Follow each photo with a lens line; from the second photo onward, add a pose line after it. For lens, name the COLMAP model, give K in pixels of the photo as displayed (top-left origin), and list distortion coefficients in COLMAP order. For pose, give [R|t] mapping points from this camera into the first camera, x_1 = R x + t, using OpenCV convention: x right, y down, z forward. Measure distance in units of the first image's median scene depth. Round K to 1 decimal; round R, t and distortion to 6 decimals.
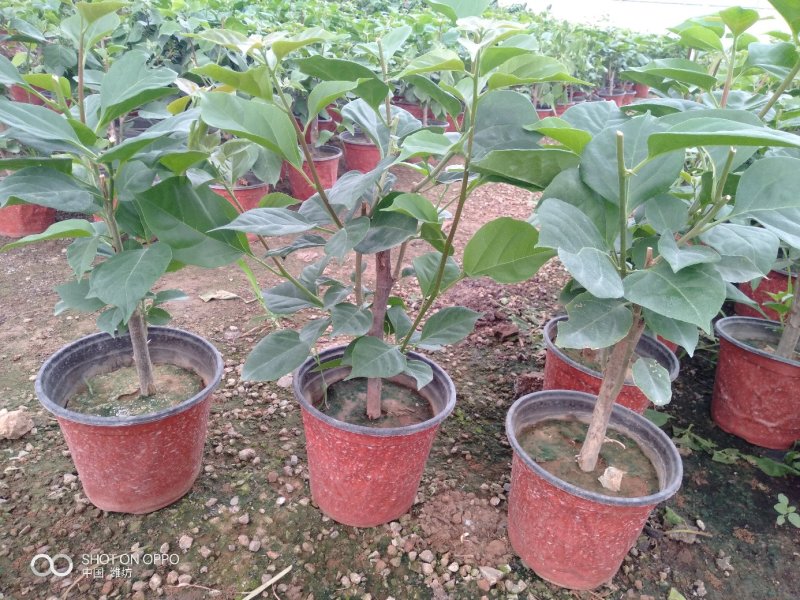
lens RADIAL K [[593.0, 0, 400.0], [0, 593.0, 300.0], [0, 0, 1]] dist [-0.001083, -0.001420]
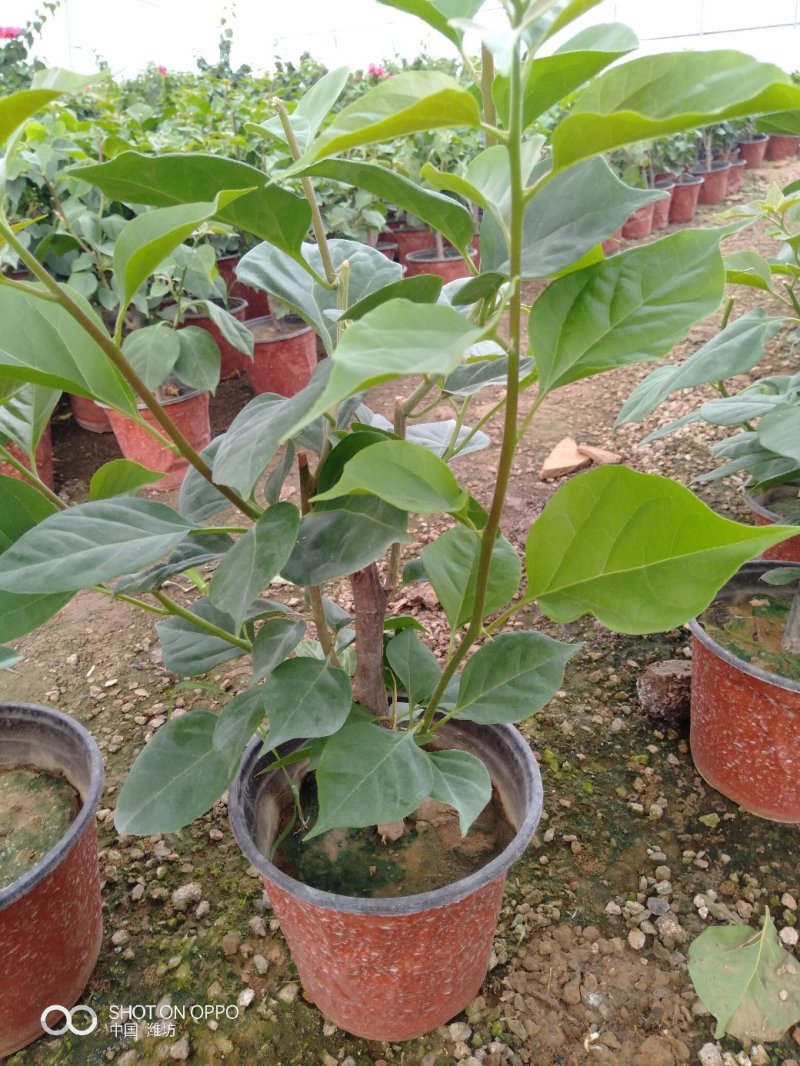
lens RADIAL K [[790.1, 0, 401.5], [0, 790.1, 537.2], [0, 0, 1]] dist [-0.001083, -0.001420]
pose [[0.989474, -0.130685, -0.062149, 0.040587], [0.133573, 0.990025, 0.044824, -0.092440], [0.055672, -0.052653, 0.997060, 0.289879]]
